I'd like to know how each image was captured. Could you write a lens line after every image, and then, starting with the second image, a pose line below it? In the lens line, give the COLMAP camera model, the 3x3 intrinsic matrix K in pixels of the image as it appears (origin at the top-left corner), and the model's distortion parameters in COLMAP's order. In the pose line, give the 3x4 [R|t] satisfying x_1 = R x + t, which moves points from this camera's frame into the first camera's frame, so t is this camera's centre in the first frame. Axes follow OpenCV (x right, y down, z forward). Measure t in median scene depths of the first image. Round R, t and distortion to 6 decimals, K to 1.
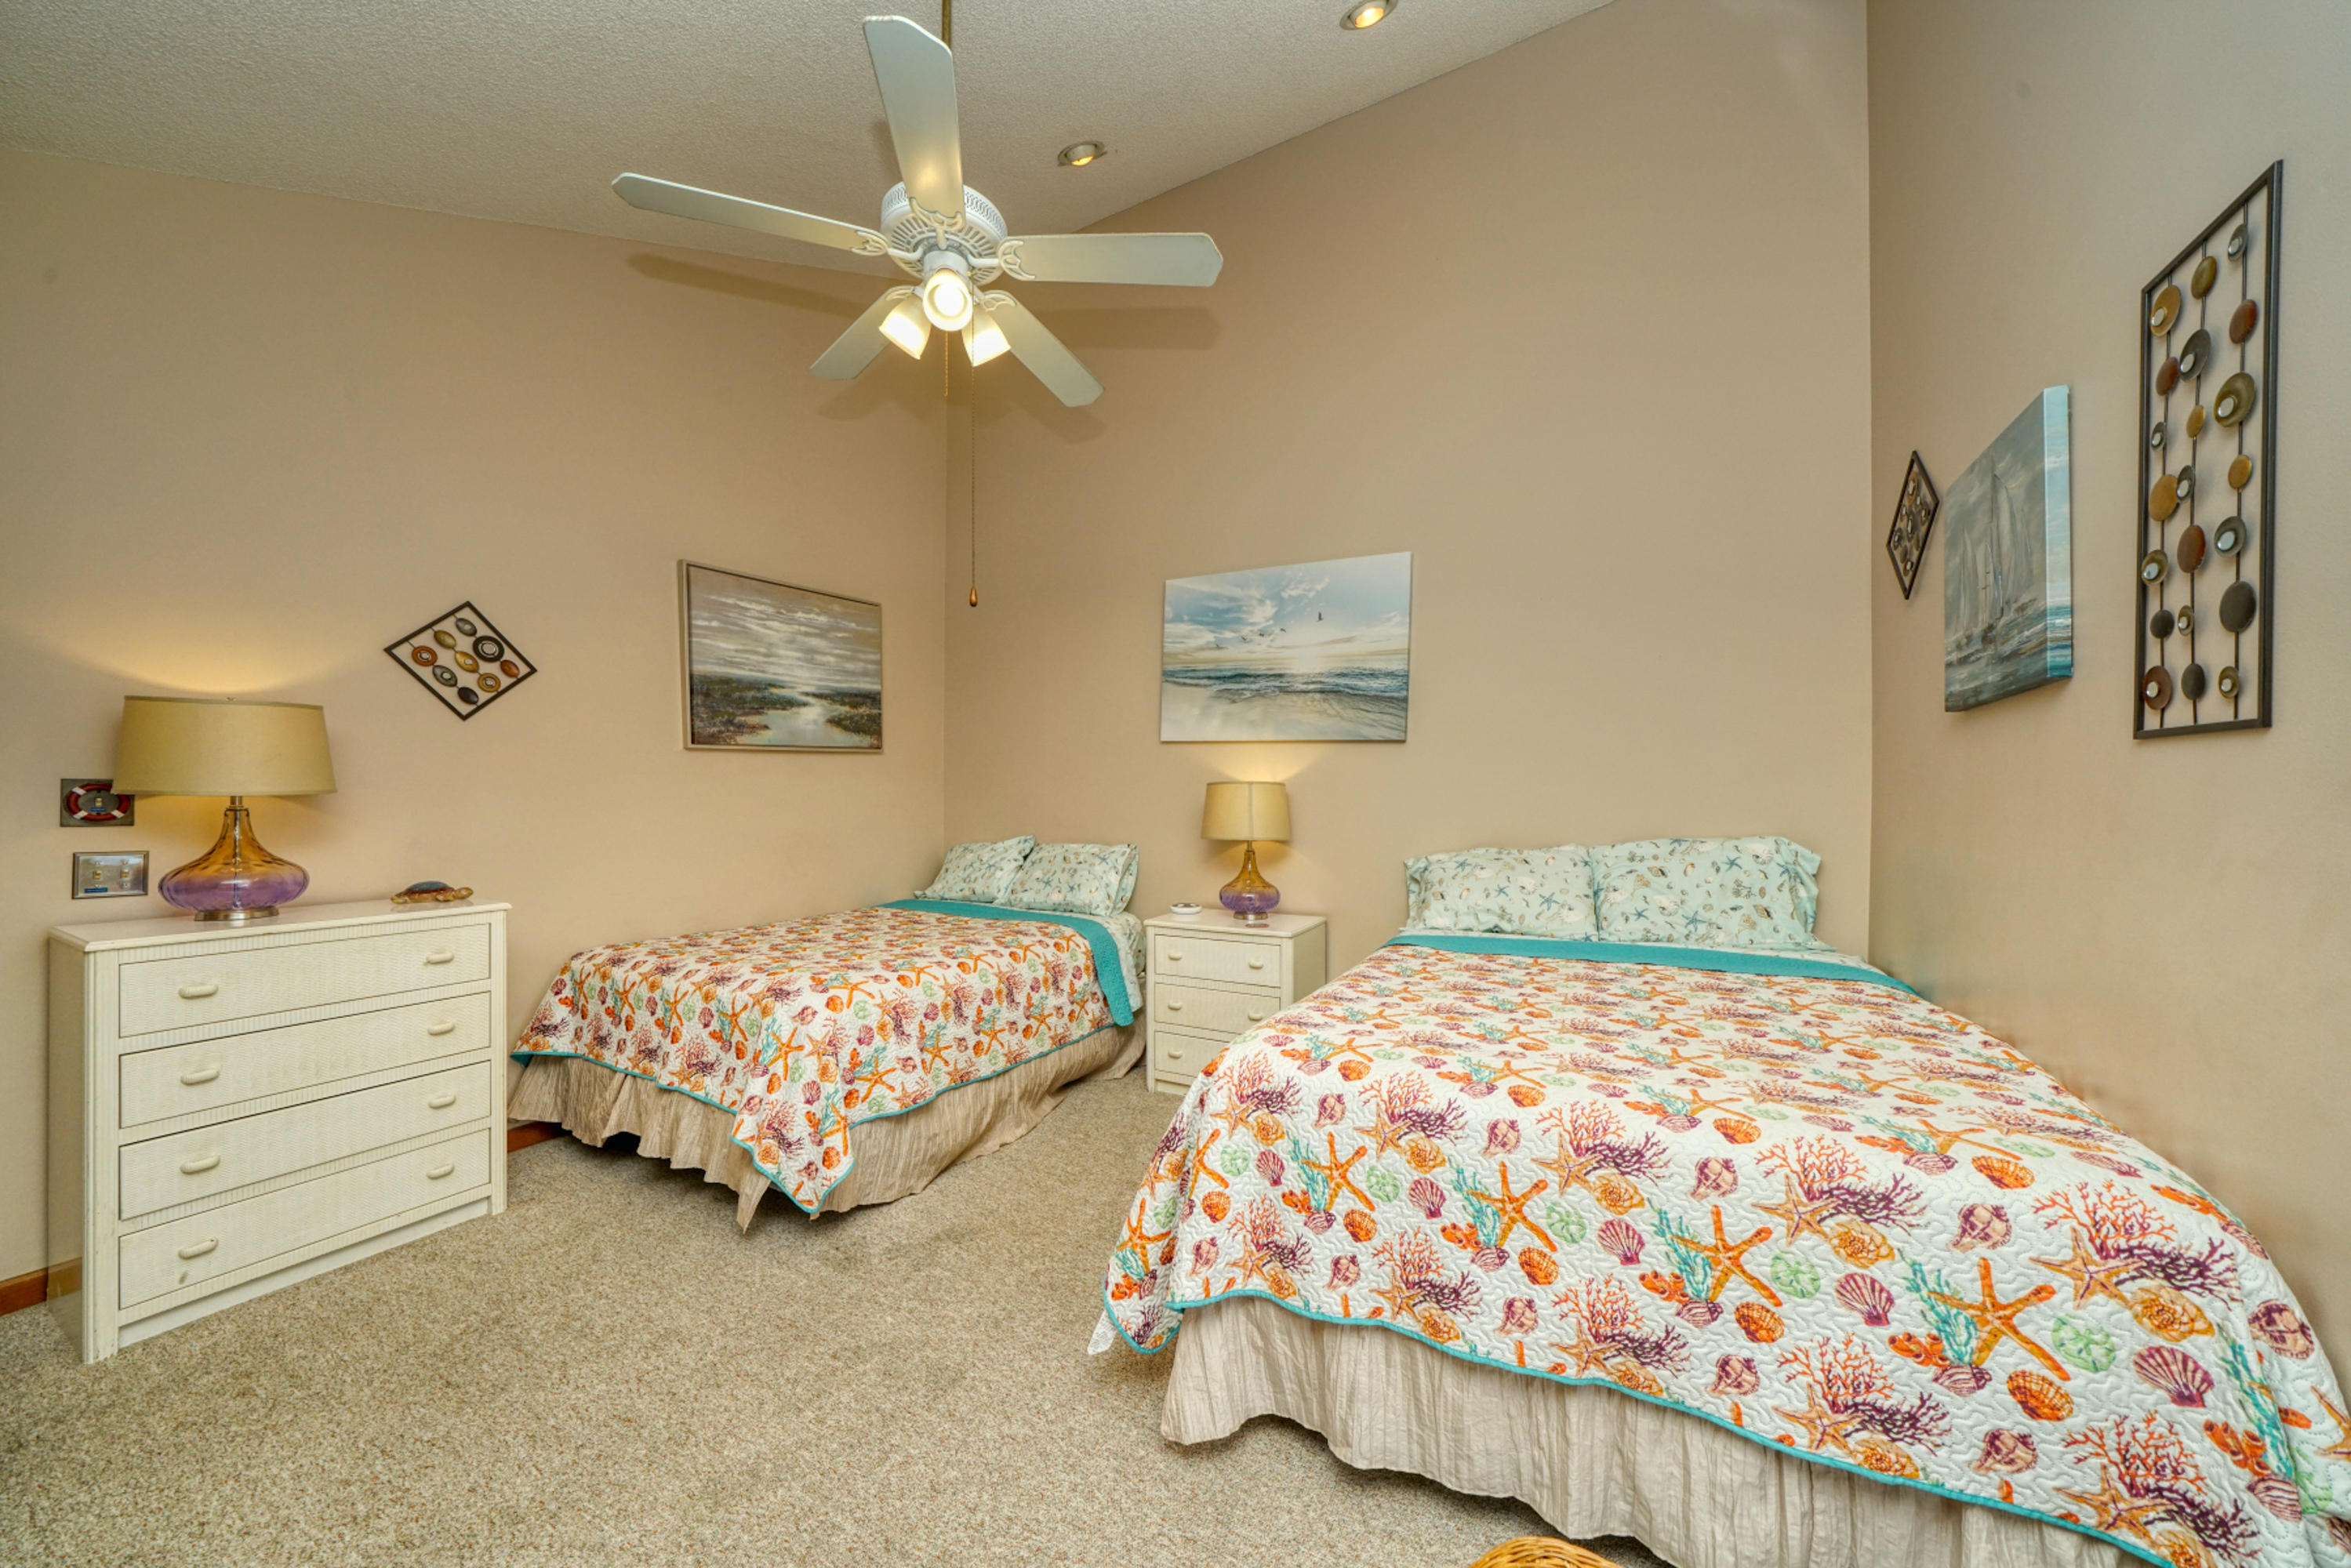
lens RADIAL K [[805.7, 0, 1180.9], [0, 805.7, 785.1], [0, 0, 1]] dist [-0.004209, 0.000069]
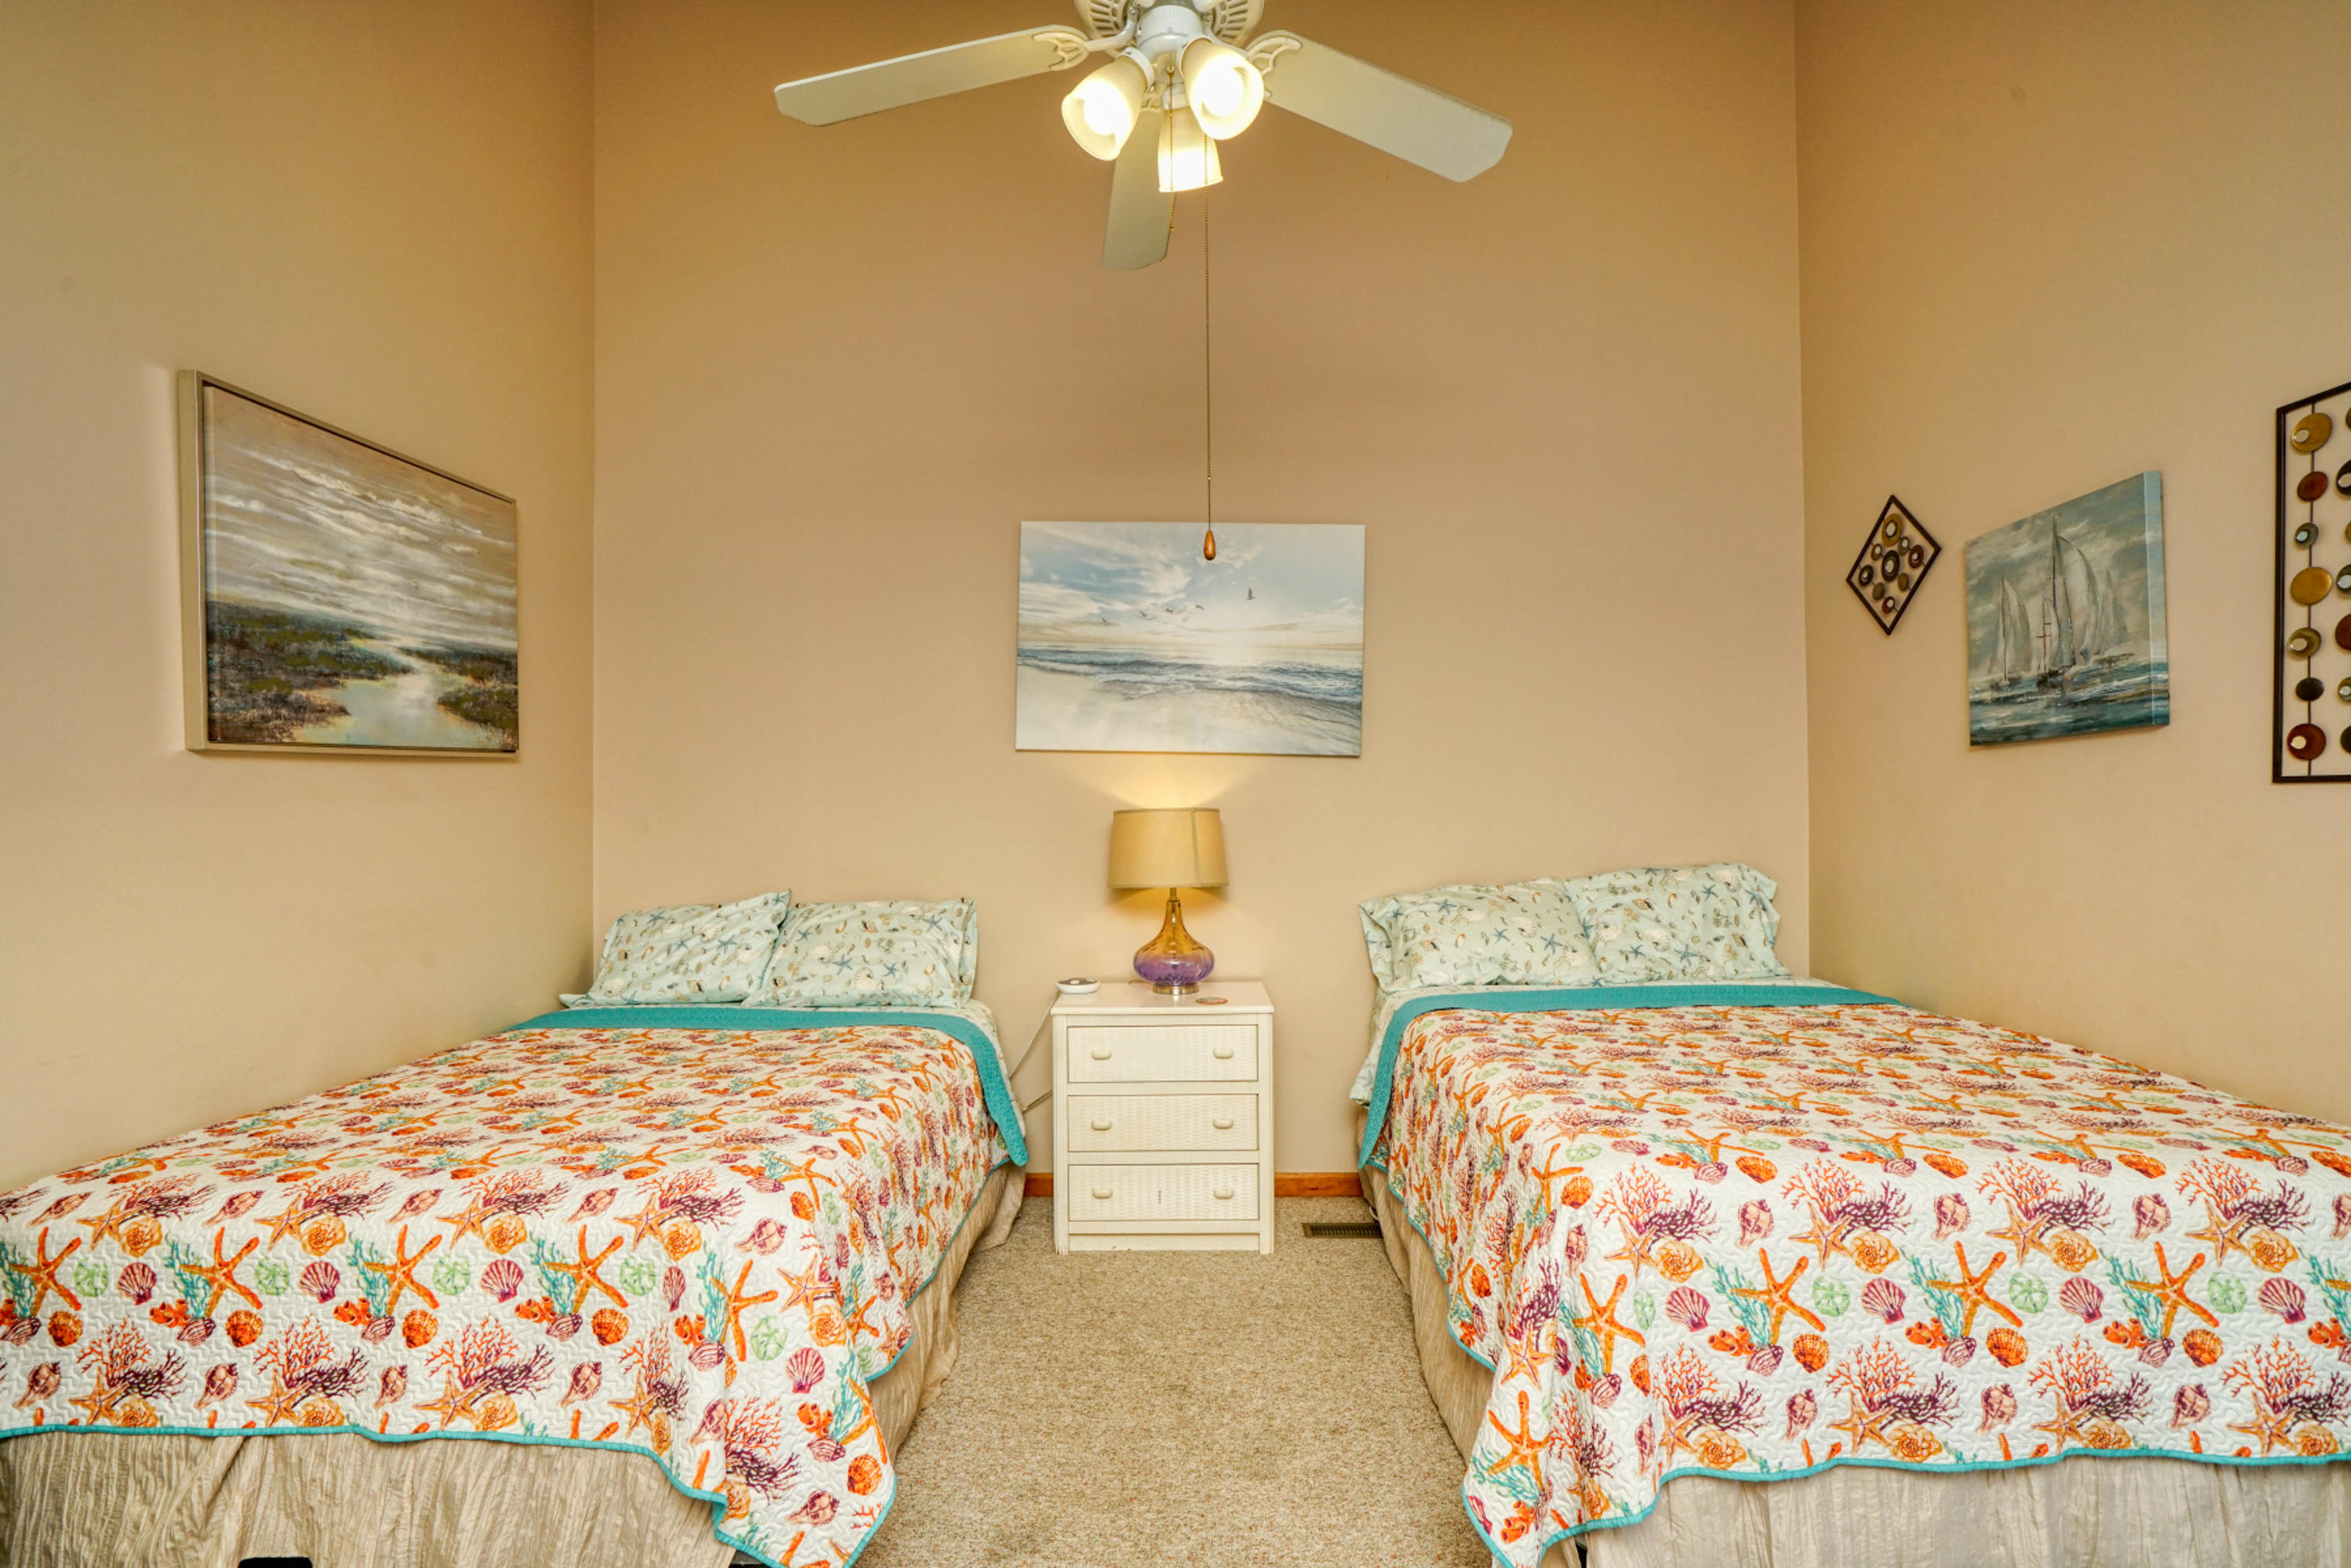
lens RADIAL K [[1059.3, 0, 1176.3], [0, 1059.3, 786.3], [0, 0, 1]] dist [0.001410, 0.000081]
pose [[0.885114, 0.002181, 0.465369, -0.478653], [0.002458, 0.999953, -0.009361, -0.019714], [-0.465367, 0.009429, 0.885067, 0.173857]]
